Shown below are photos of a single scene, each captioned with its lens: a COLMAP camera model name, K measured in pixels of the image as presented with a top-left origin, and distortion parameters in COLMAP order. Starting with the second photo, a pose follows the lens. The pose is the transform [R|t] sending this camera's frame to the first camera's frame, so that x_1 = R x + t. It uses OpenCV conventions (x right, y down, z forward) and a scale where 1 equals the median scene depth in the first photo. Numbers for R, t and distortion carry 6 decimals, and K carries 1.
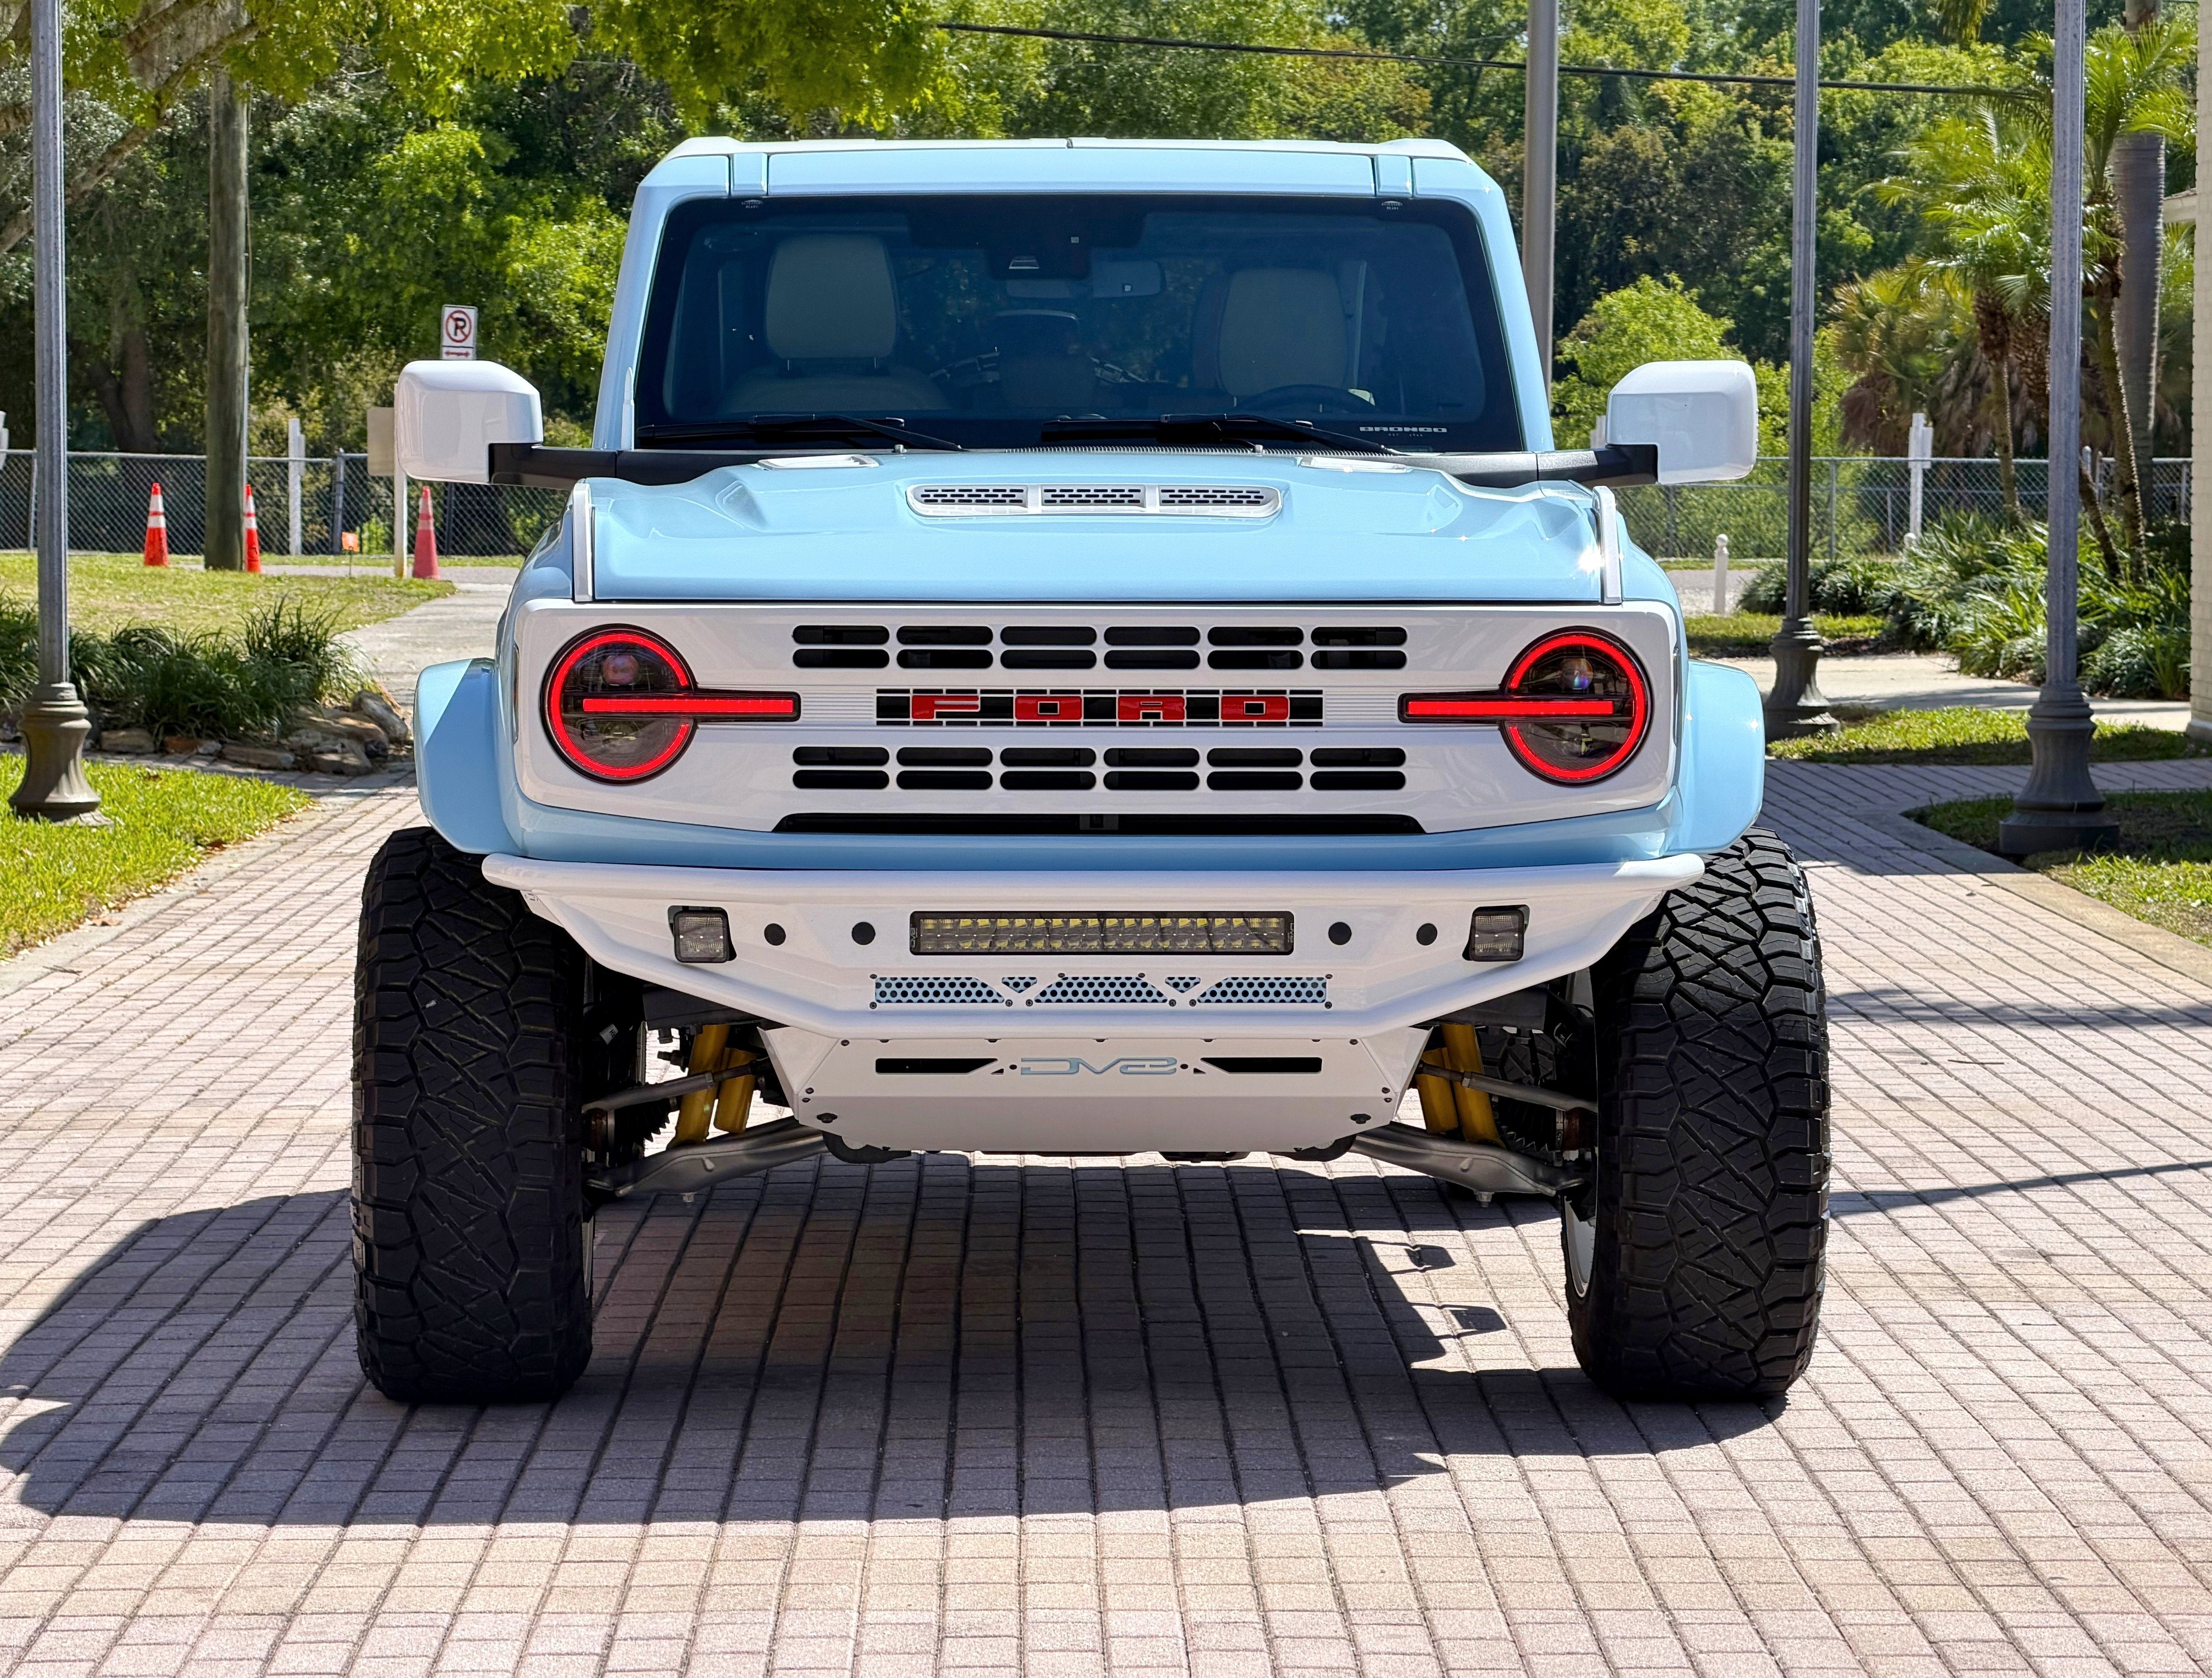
lens RADIAL K [[7719.4, 0, 1115.0], [0, 7719.4, 825.0], [0, 0, 1]] dist [0.595824, 0.000000]
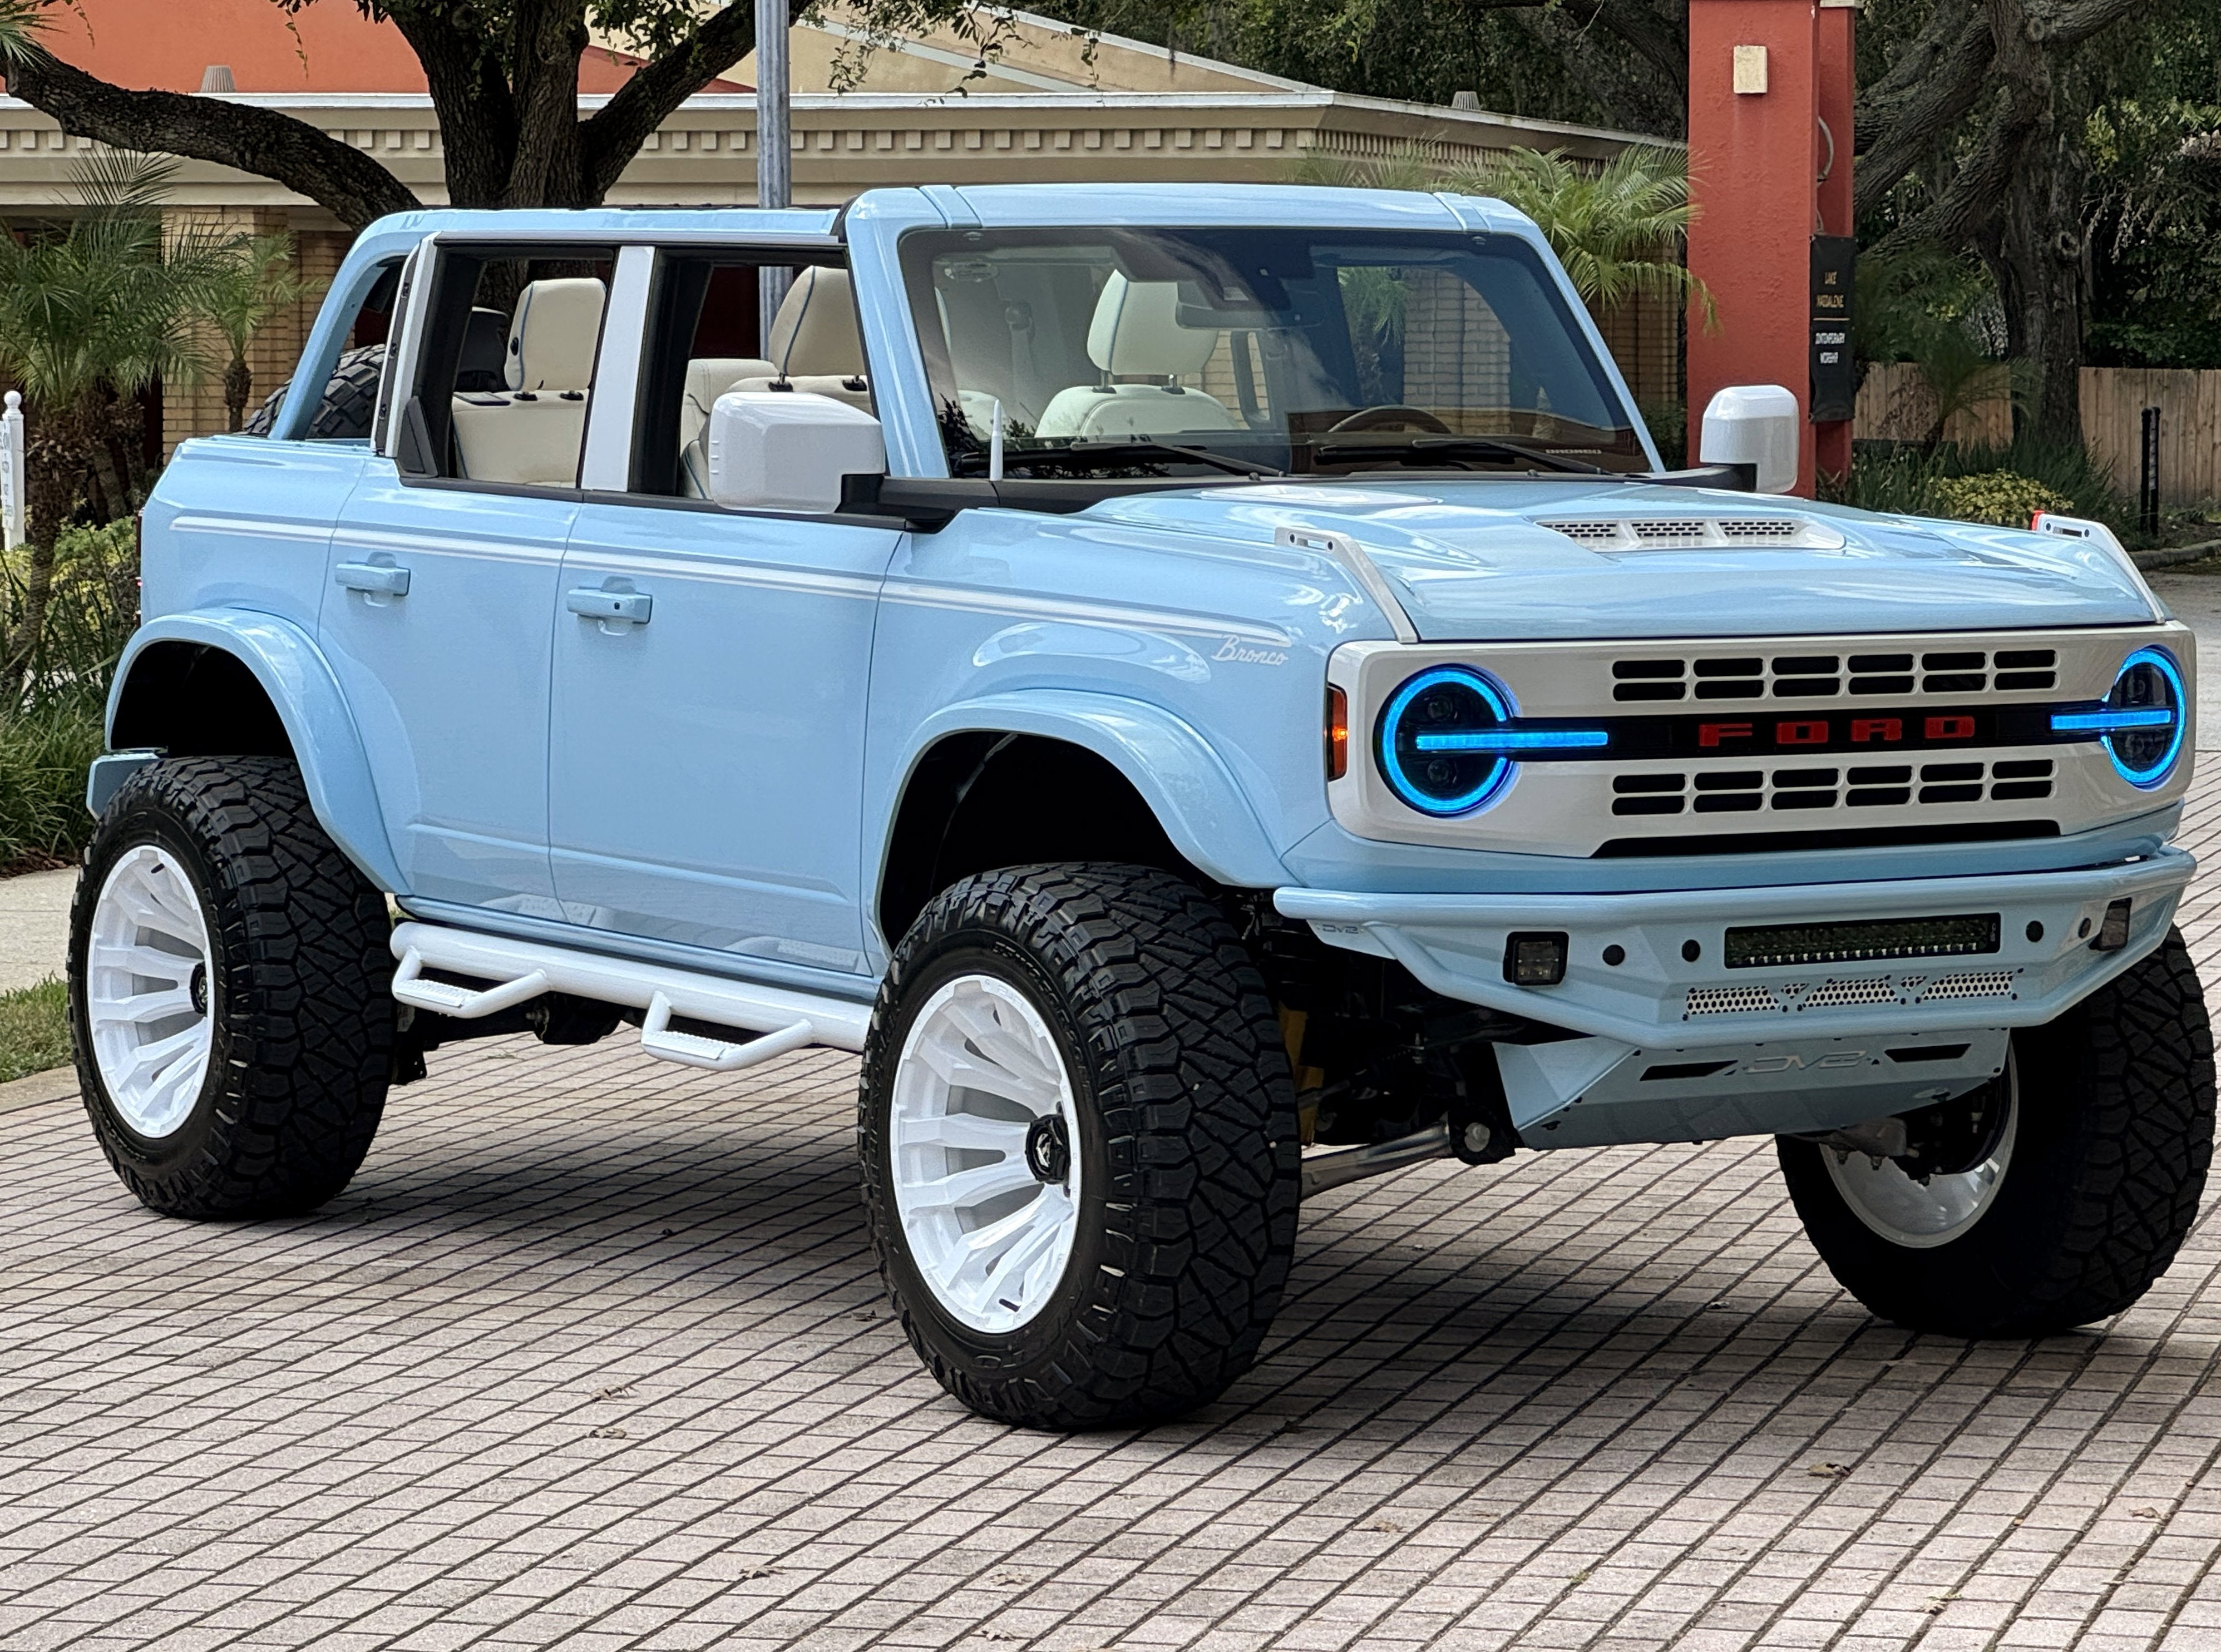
lens RADIAL K [[7868.5, 0, 1114.0], [0, 7868.5, 835.5], [0, 0, 1]] dist [-0.715064, 0.000000]
pose [[0.856265, -0.037348, 0.515185, -0.652631], [0.025423, 0.999221, 0.030183, -0.036152], [-0.515911, -0.012746, 0.856547, 0.115353]]
